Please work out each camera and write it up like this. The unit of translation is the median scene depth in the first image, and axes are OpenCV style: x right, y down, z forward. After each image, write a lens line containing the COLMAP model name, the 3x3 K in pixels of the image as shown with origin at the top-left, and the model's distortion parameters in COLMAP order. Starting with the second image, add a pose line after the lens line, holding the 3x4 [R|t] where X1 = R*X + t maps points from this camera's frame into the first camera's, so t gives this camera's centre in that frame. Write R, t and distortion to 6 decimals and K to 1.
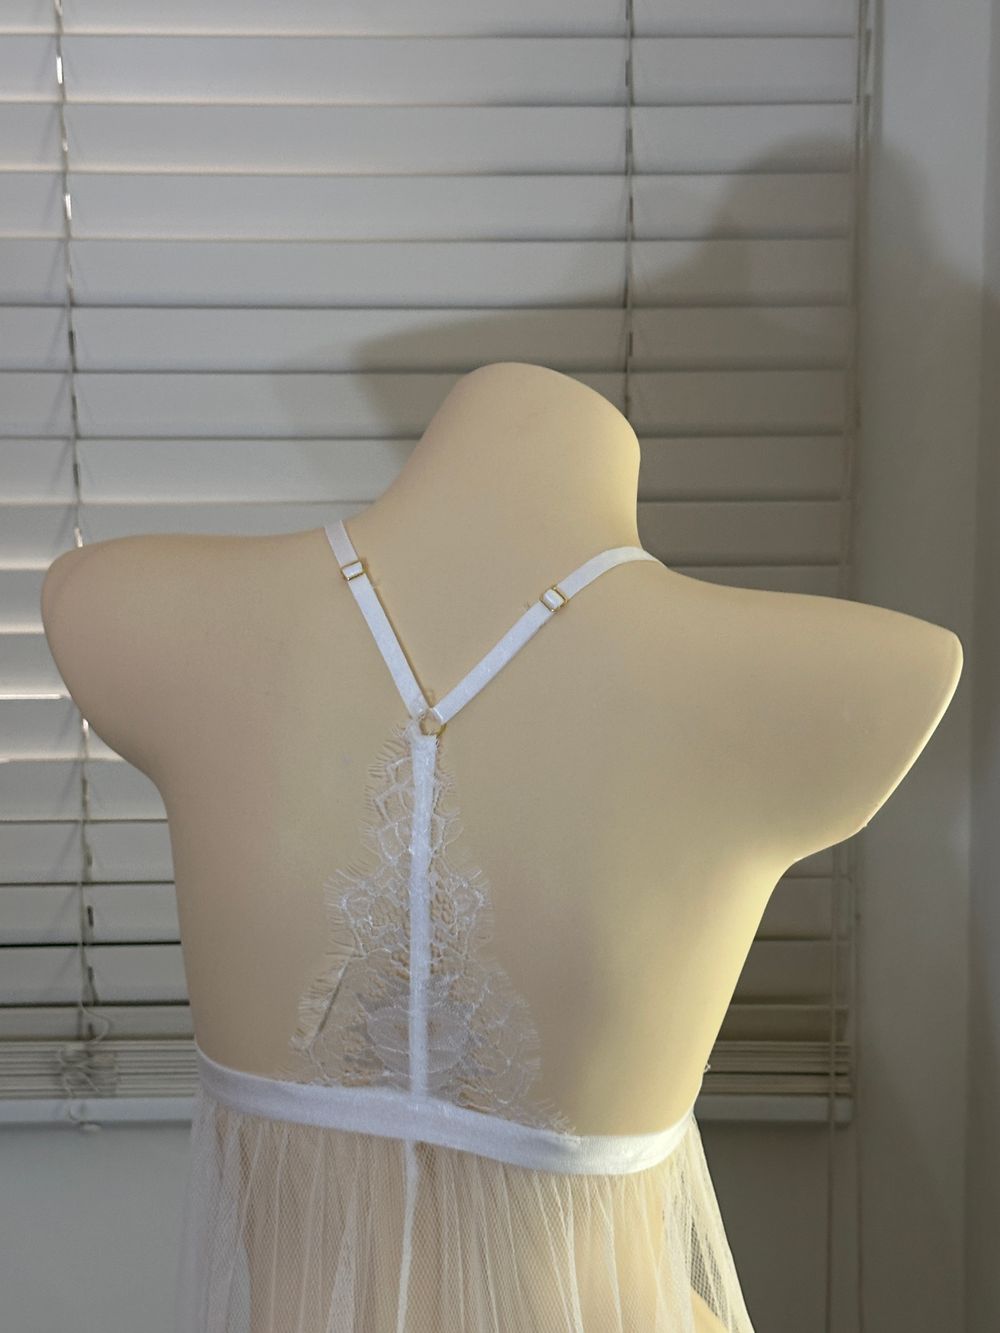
lens RADIAL K [[2191.0, 0, 498.1], [0, 2191.0, 690.8], [0, 0, 1]] dist [0.141832, 0.079472]
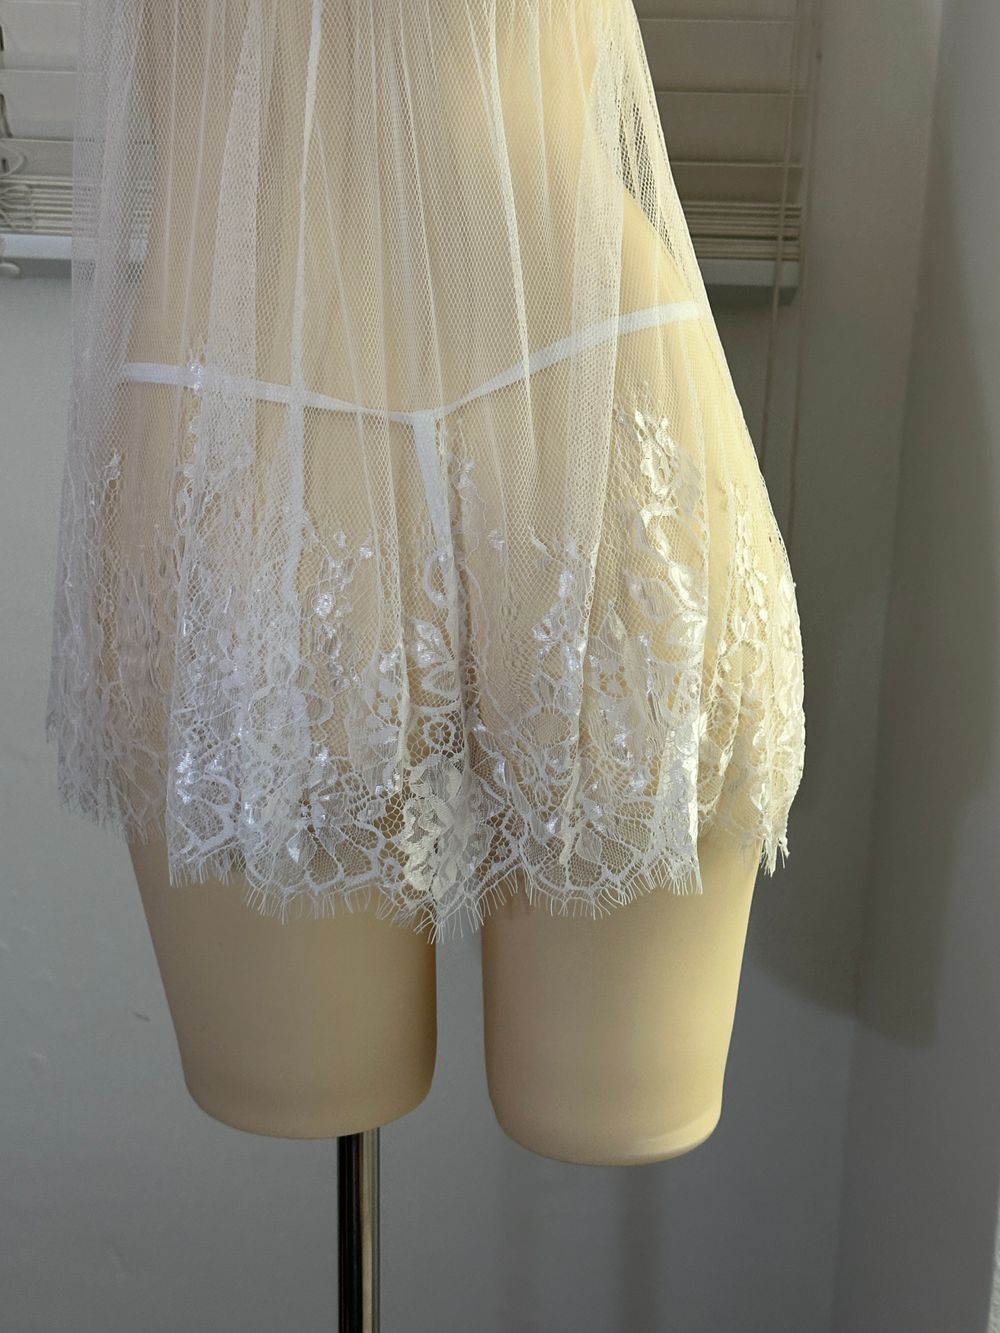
lens RADIAL K [[2191.0, 0, 498.1], [0, 2191.0, 690.8], [0, 0, 1]] dist [0.141832, 0.079472]
pose [[0.999498, 0.021768, 0.023023, 0.018731], [-0.026217, 0.976229, 0.215149, 0.300742], [-0.017792, -0.215645, 0.976310, 0.031611]]
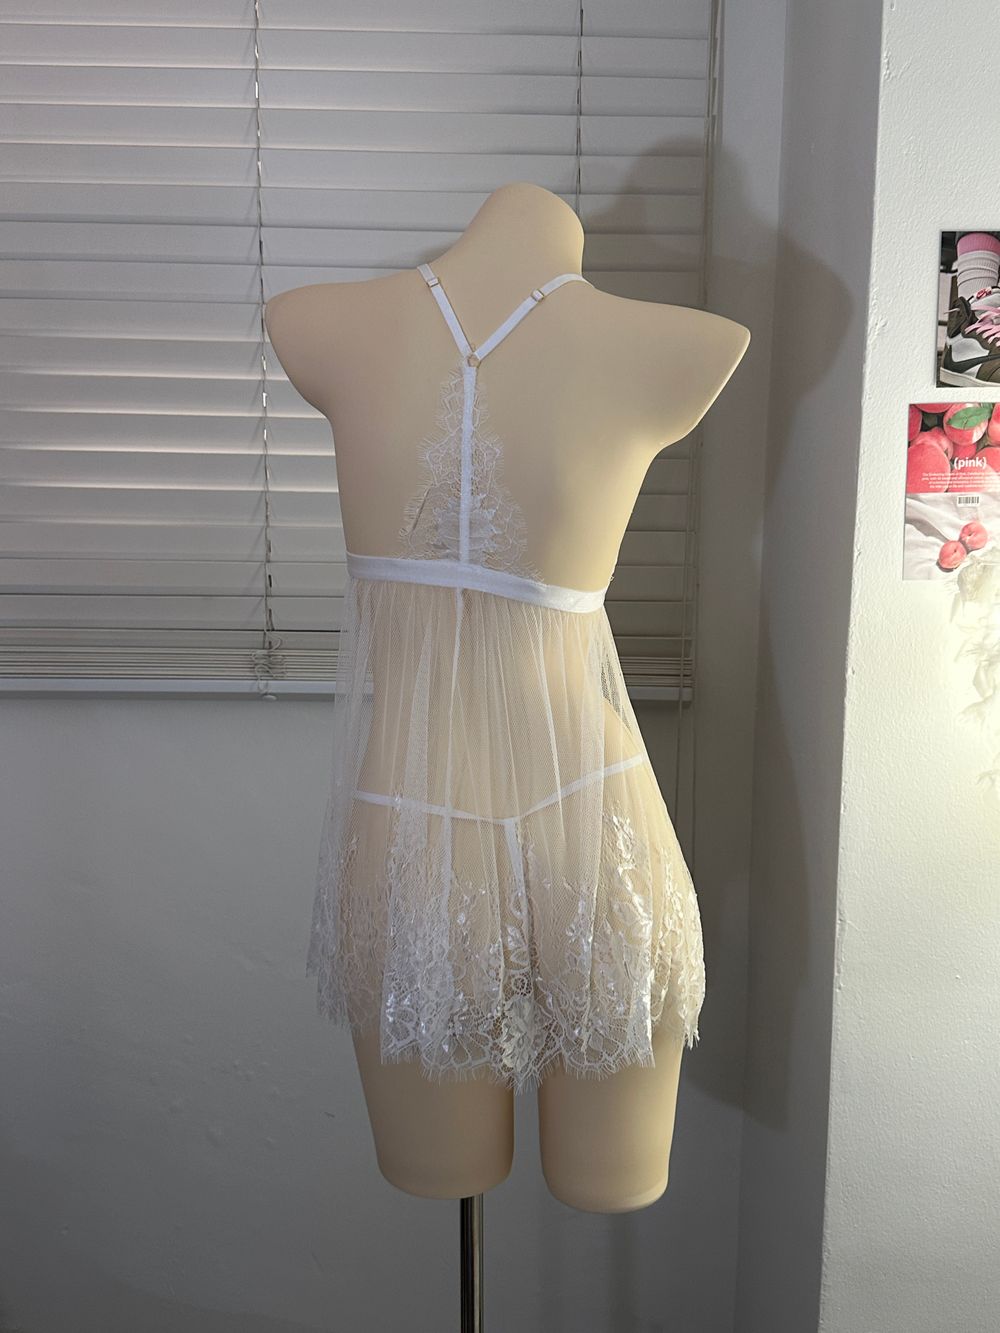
lens RADIAL K [[1340.0, 0, 505.2], [0, 1340.0, 647.5], [0, 0, 1]] dist [0.158262, -0.307833]
pose [[0.999842, 0.013052, 0.012086, -0.012253], [-0.013596, 0.998846, 0.046072, 0.189825], [-0.011470, -0.046229, 0.998865, -0.175405]]
